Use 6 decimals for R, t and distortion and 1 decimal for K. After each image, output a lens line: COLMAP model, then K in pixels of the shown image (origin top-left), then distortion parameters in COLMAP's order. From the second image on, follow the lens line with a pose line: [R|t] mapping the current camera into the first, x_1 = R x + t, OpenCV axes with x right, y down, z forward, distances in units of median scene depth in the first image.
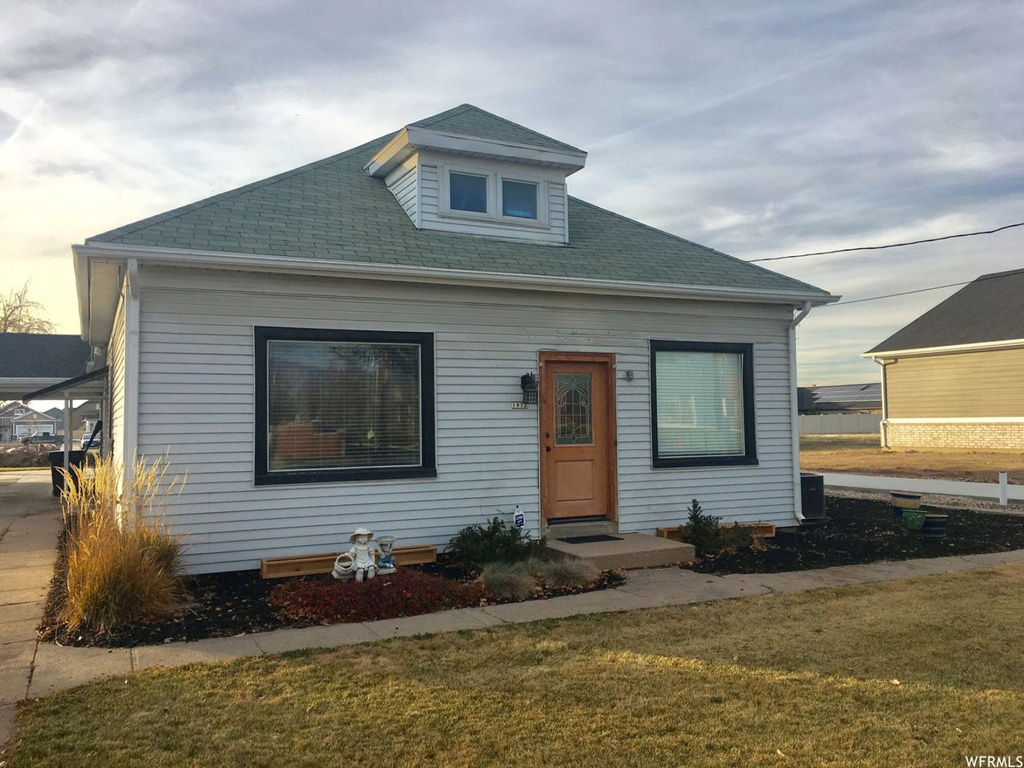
lens RADIAL K [[874.2, 0, 512.0], [0, 874.2, 384.0], [0, 0, 1]] dist [0.077794, -0.113443]
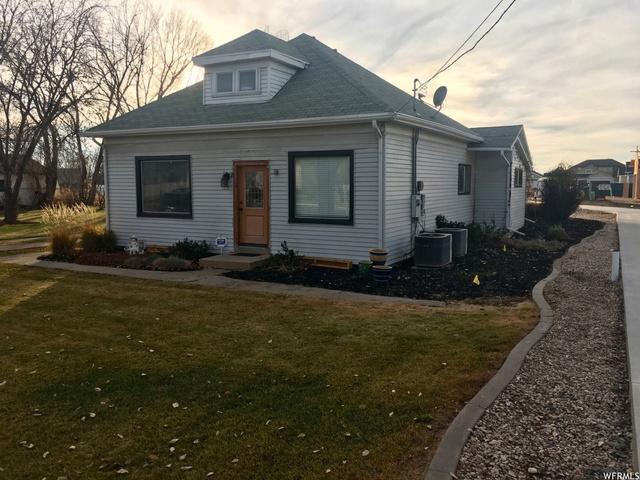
lens RADIAL K [[546.3, 0, 320.0], [0, 546.3, 240.0], [0, 0, 1]] dist [0.077794, -0.113443]
pose [[0.583380, 0.097100, -0.806374, 1.148519], [0.030585, 0.989497, 0.141278, -0.028456], [0.811623, -0.107082, 0.574283, 0.397906]]
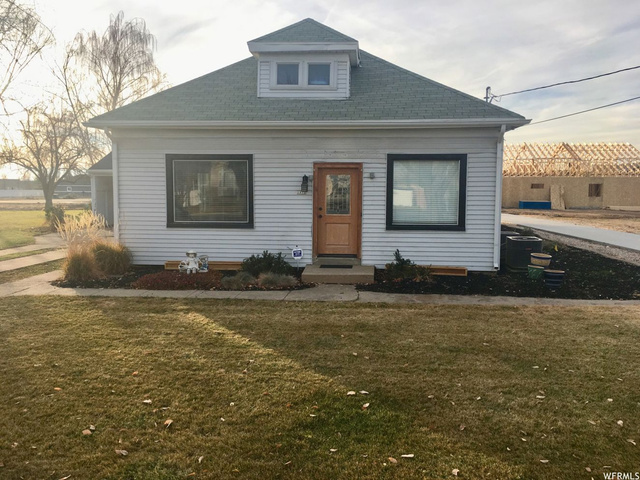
lens RADIAL K [[546.3, 0, 320.0], [0, 546.3, 240.0], [0, 0, 1]] dist [0.077794, -0.113443]
pose [[0.862342, 0.063501, -0.502328, 0.599538], [0.005789, 0.990803, 0.135189, -0.030491], [0.506293, -0.119487, 0.854044, 0.016961]]
